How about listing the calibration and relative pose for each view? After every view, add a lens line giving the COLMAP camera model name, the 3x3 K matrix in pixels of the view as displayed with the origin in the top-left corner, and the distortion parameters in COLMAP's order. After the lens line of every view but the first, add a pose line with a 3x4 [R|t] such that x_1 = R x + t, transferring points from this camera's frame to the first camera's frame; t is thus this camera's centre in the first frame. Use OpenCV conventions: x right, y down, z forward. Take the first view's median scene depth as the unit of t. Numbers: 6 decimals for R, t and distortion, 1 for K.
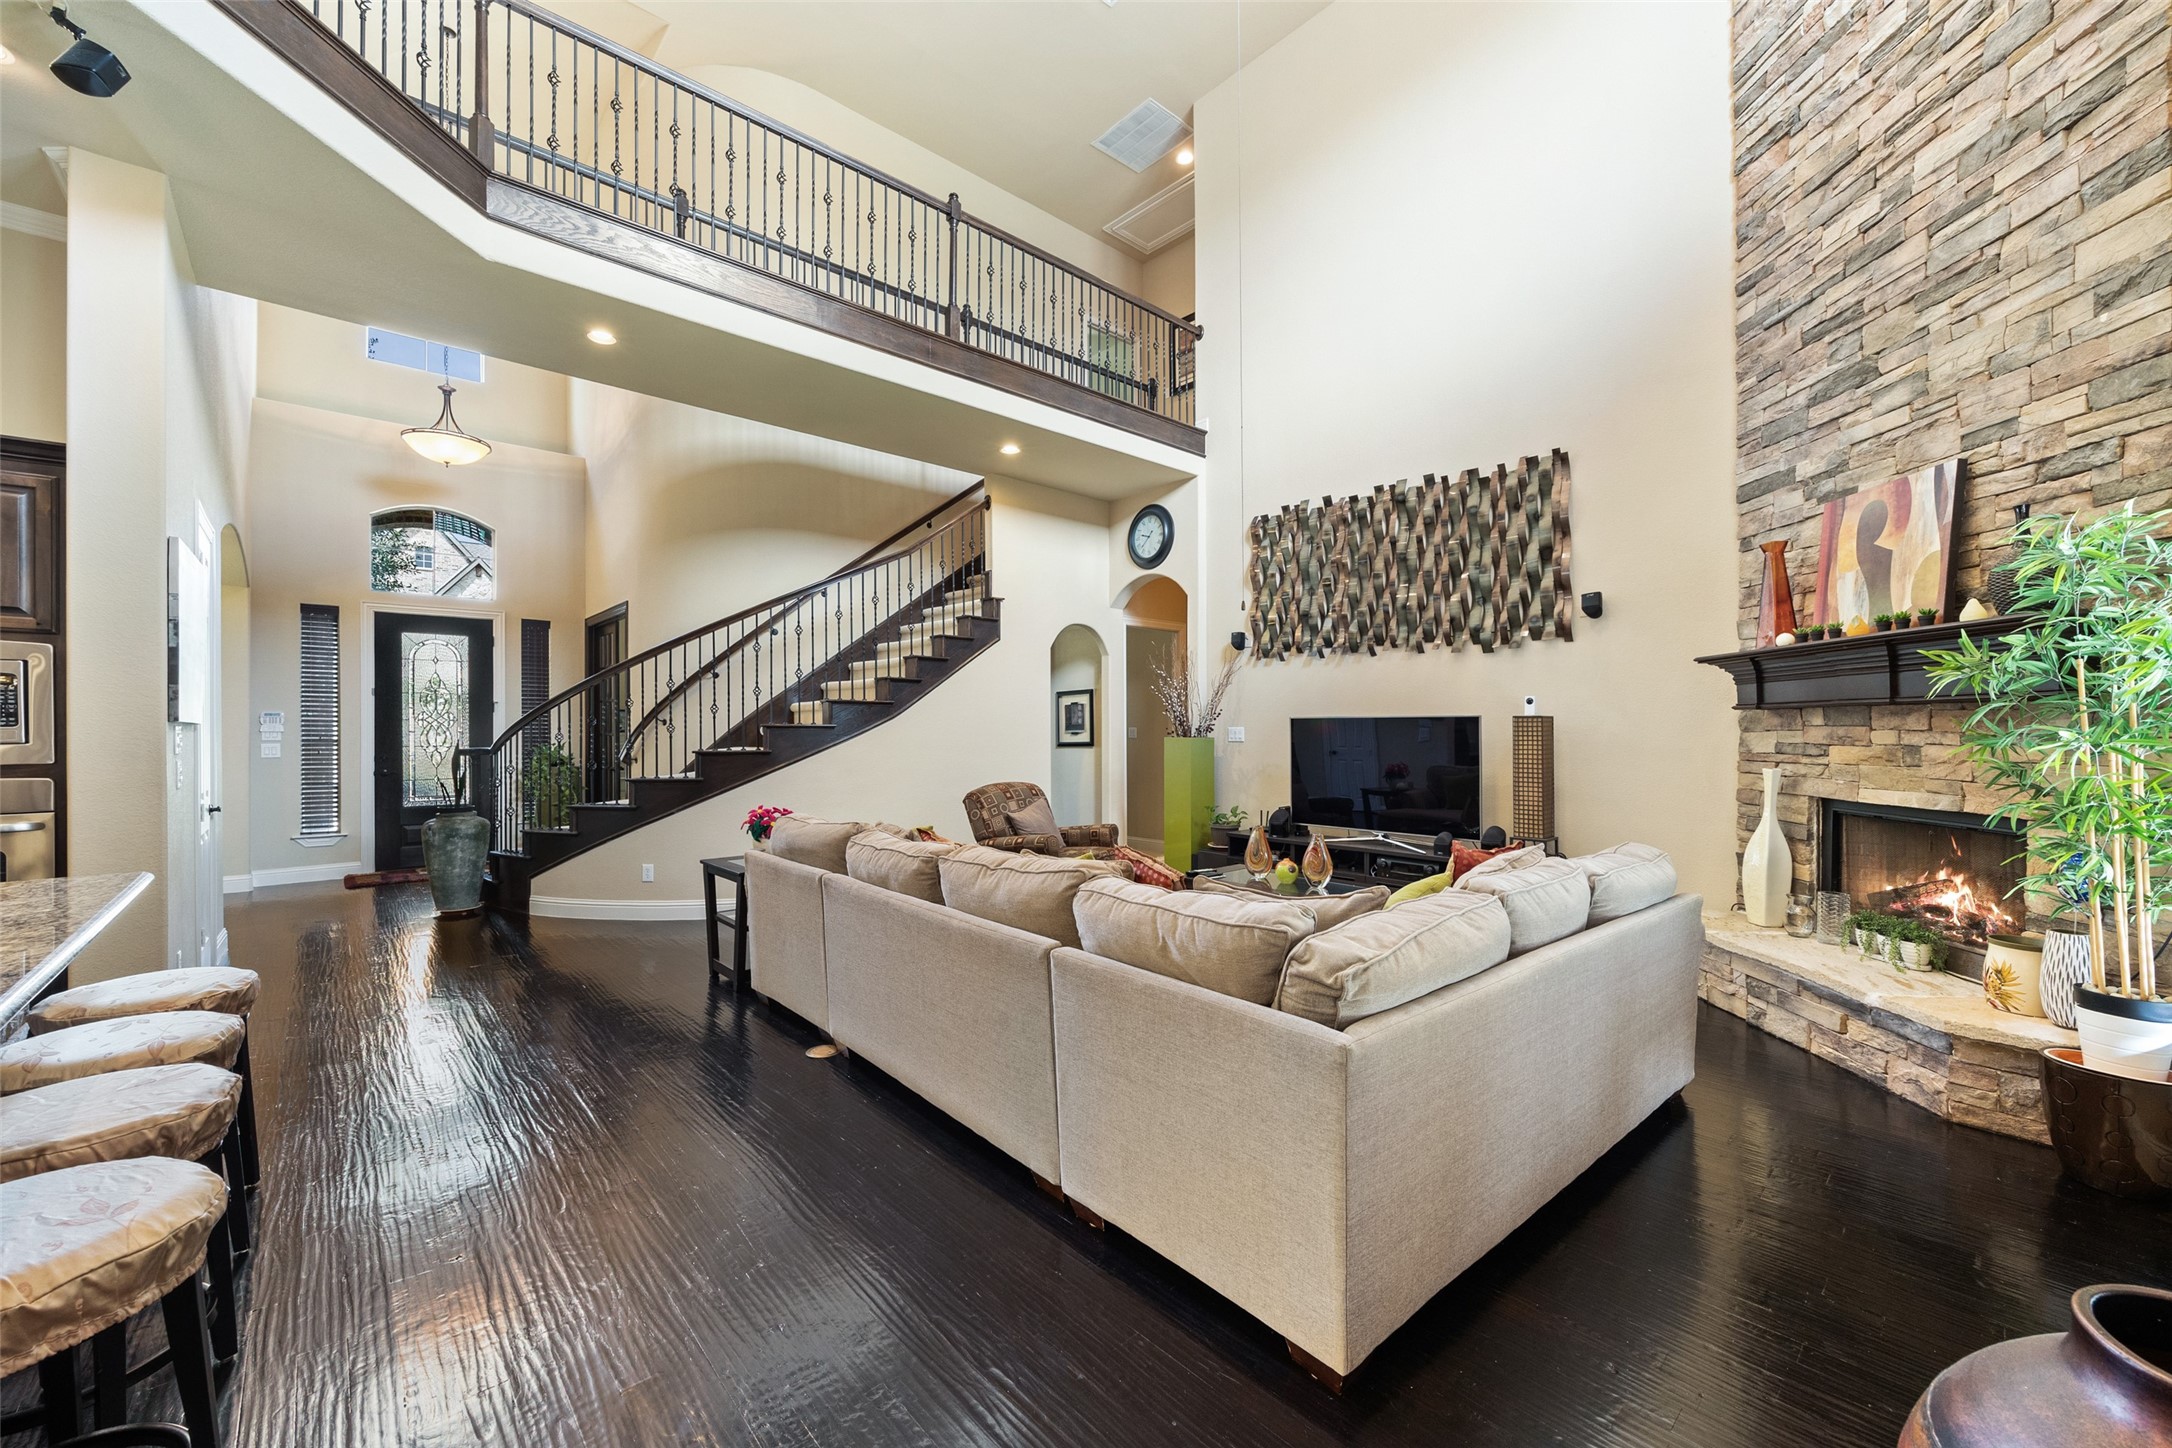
lens RADIAL K [[850.4, 0, 1086.0], [0, 850.4, 724.0], [0, 0, 1]] dist [0.000417, -0.000016]
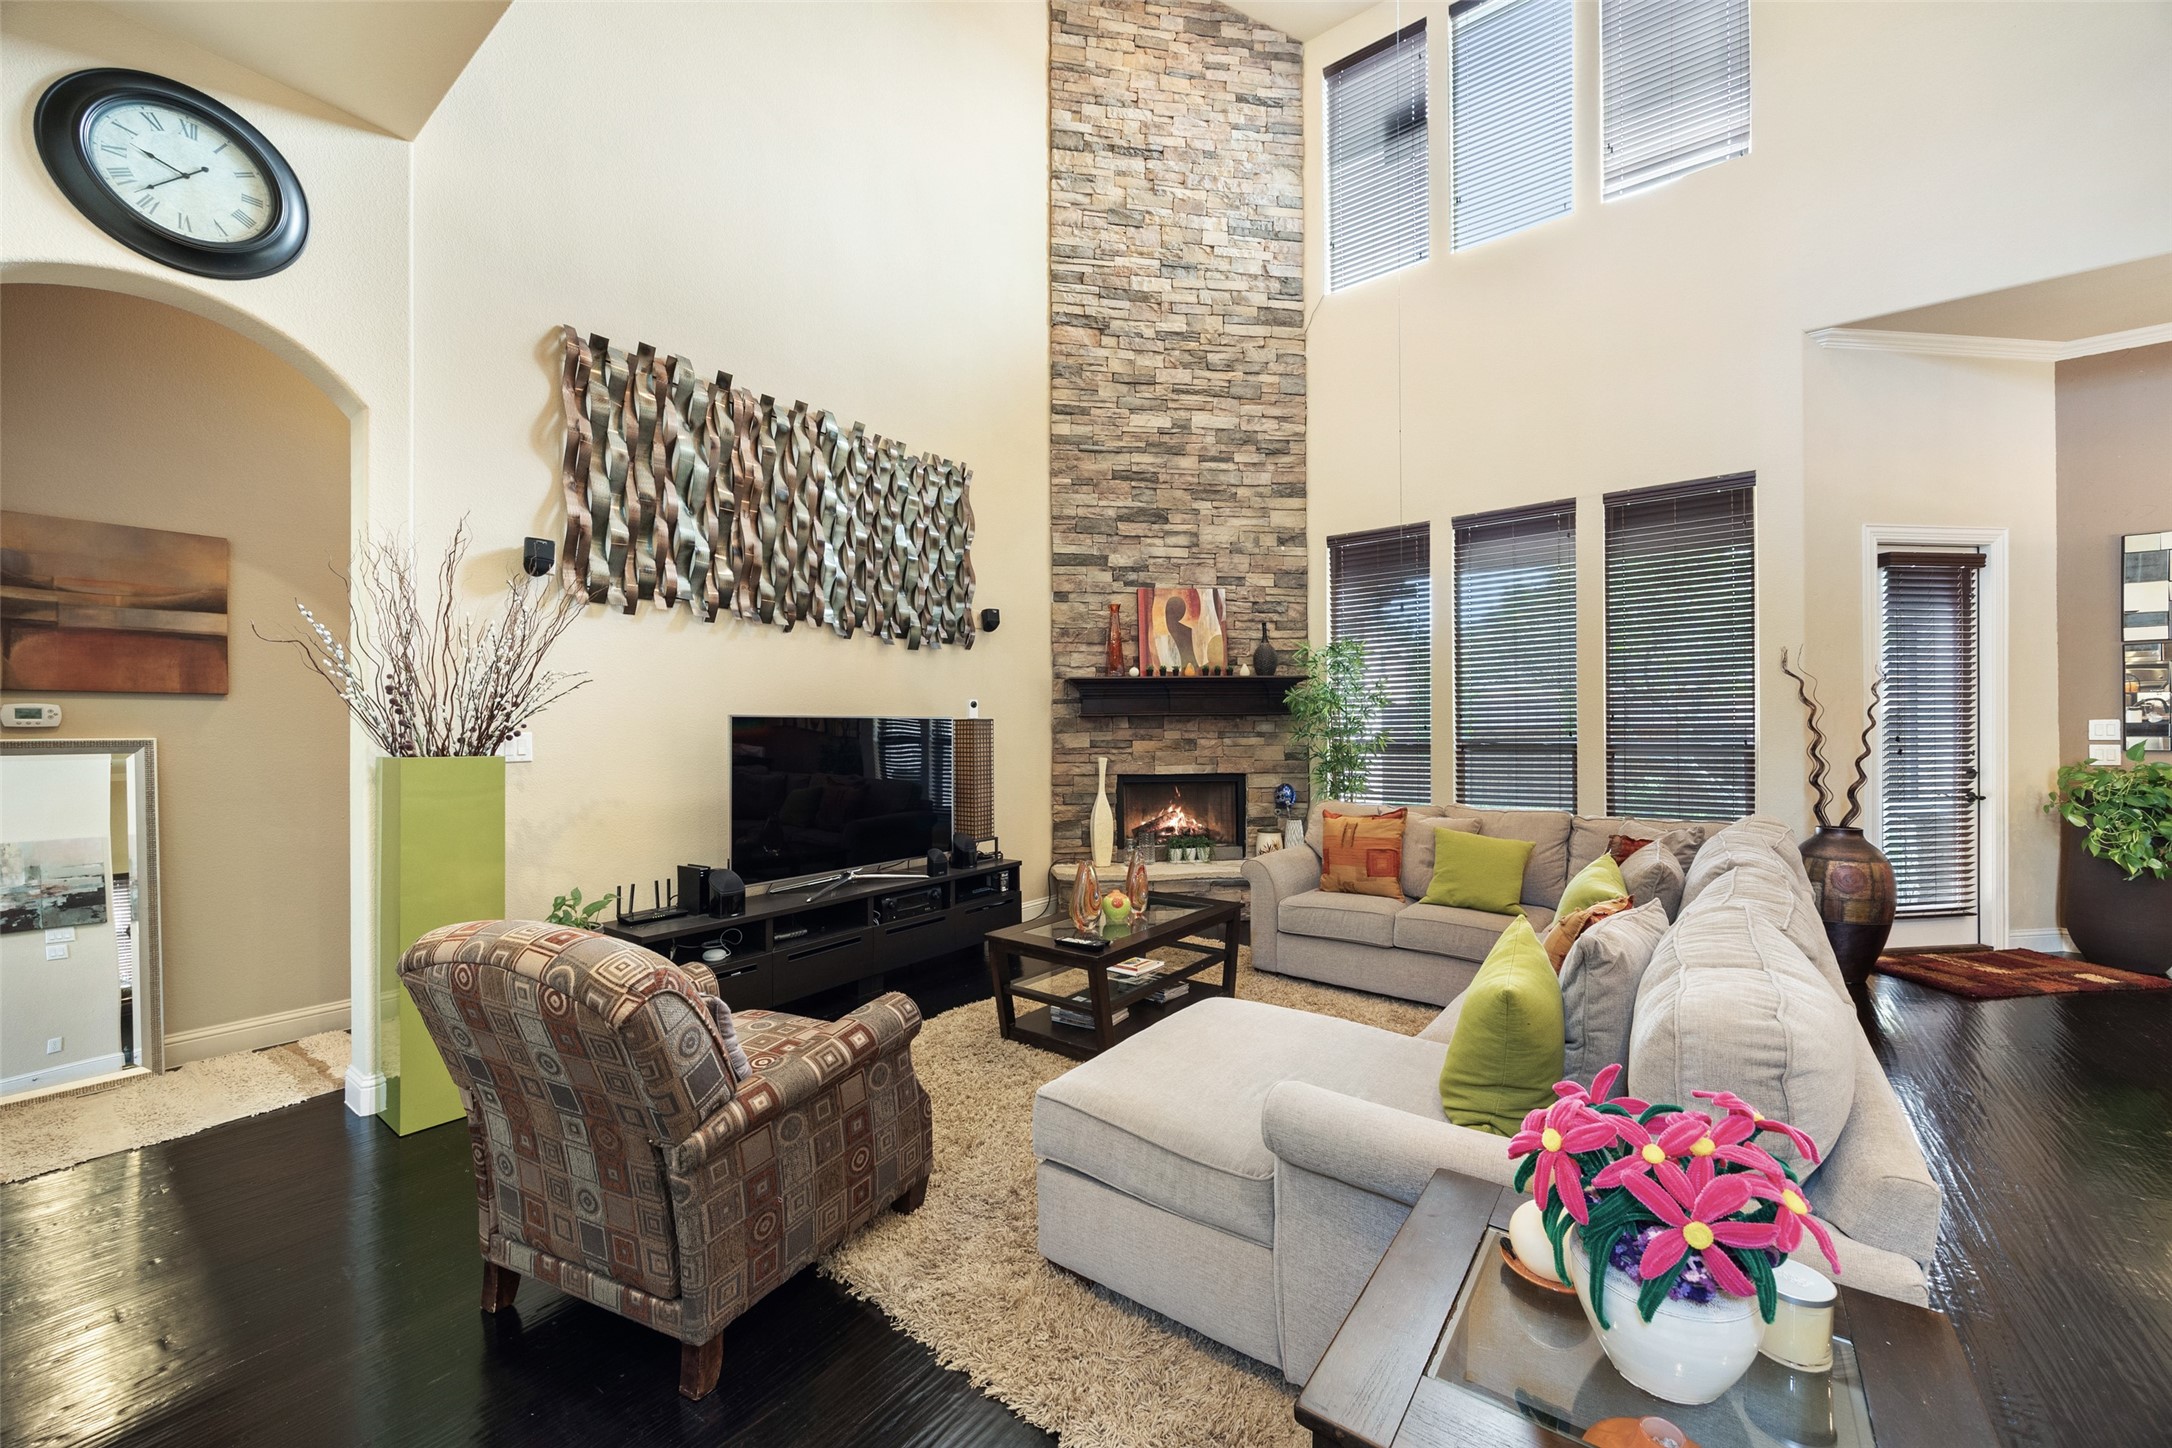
lens RADIAL K [[828.7, 0, 1091.9], [0, 828.7, 735.5], [0, 0, 1]] dist [-0.016810, 0.000015]
pose [[-0.199188, -0.003210, 0.979956, -0.612751], [0.003709, 0.999985, 0.004029, 0.008597], [-0.979954, 0.004438, -0.199173, 1.364856]]
